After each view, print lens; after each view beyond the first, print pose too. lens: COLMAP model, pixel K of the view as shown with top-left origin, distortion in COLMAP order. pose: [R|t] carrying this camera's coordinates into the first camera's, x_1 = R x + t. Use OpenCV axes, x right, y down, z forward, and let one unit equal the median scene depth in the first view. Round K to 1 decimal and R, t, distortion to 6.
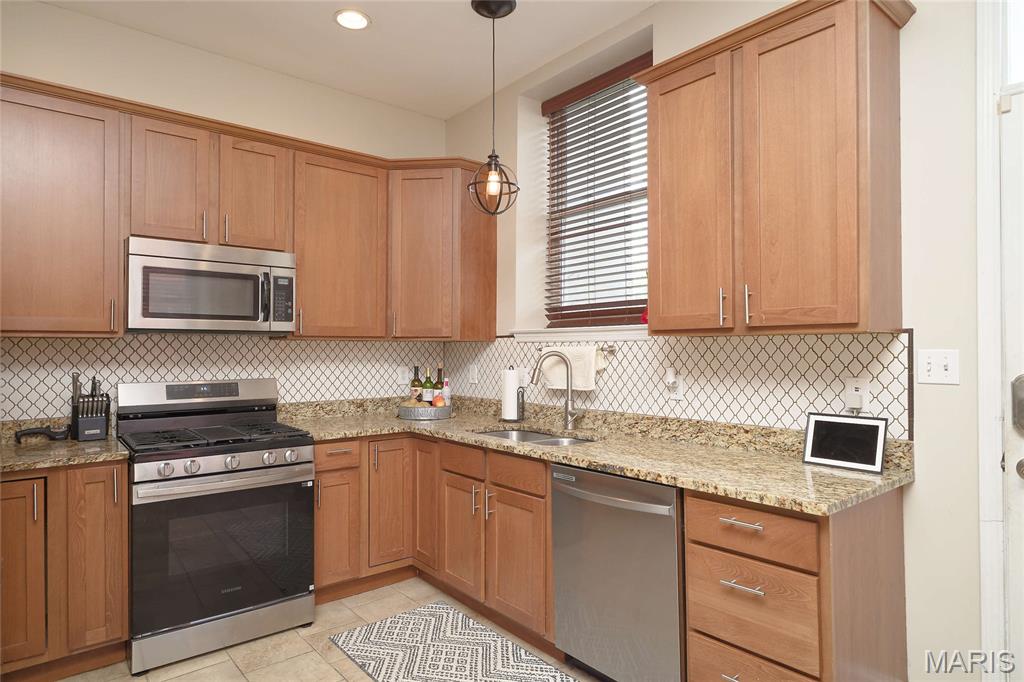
lens RADIAL K [[593.0, 0, 512.0], [0, 593.0, 341.0], [0, 0, 1]] dist [0.001568, -0.000093]
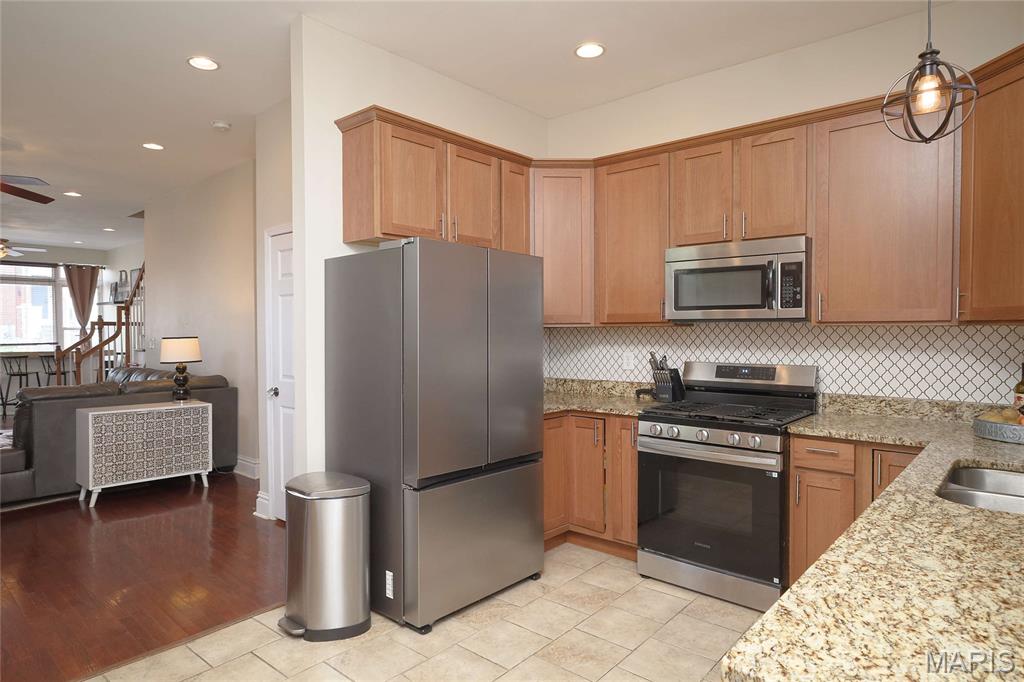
lens RADIAL K [[593.0, 0, 512.0], [0, 593.0, 341.0], [0, 0, 1]] dist [0.001568, -0.000093]
pose [[0.174528, 0.021109, -0.984426, 0.509199], [0.014044, 0.999615, 0.023925, -0.008635], [0.984552, -0.018001, 0.174164, 0.382751]]
